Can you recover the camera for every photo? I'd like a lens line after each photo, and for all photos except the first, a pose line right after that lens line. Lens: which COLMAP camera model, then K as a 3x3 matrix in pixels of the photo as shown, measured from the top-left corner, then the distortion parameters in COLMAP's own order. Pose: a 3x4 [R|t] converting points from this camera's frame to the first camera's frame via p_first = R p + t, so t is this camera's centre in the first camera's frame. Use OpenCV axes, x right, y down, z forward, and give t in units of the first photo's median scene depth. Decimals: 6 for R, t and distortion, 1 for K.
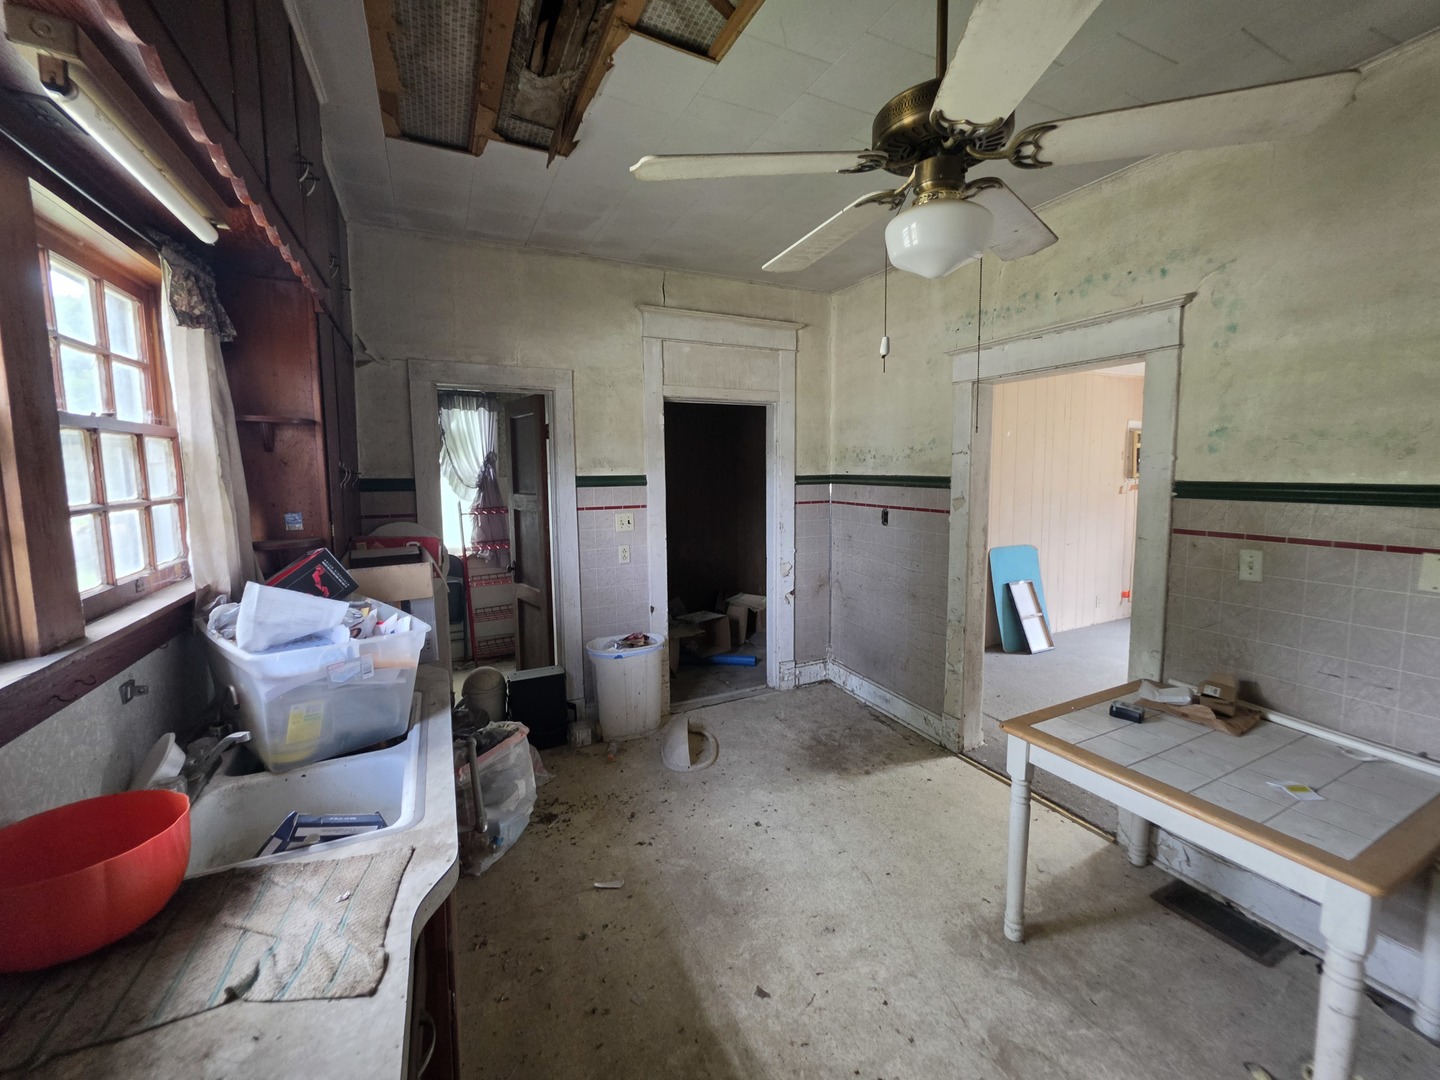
lens RADIAL K [[583.8, 0, 719.0], [0, 583.8, 535.9], [0, 0, 1]] dist [0.000271, 0.000055]
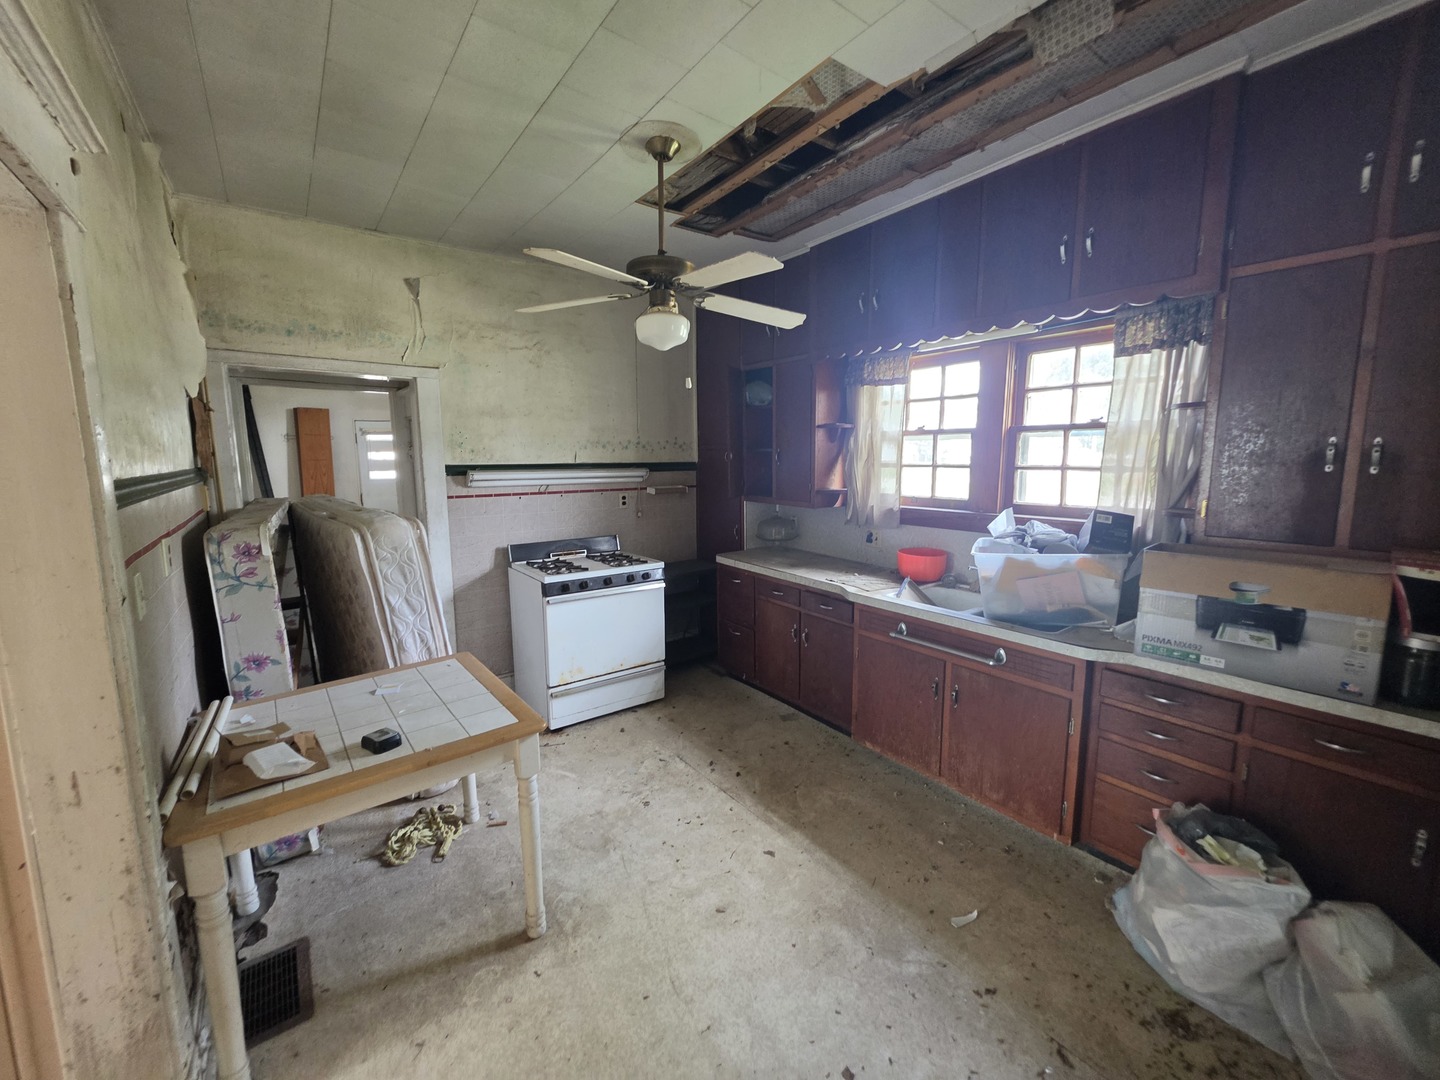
lens RADIAL K [[583.8, 0, 719.0], [0, 583.8, 535.9], [0, 0, 1]] dist [0.000271, 0.000055]
pose [[-0.978666, 0.033911, -0.202638, 0.453583], [-0.018883, 0.967265, 0.253066, -0.248378], [0.204586, 0.251494, -0.945989, 2.165501]]
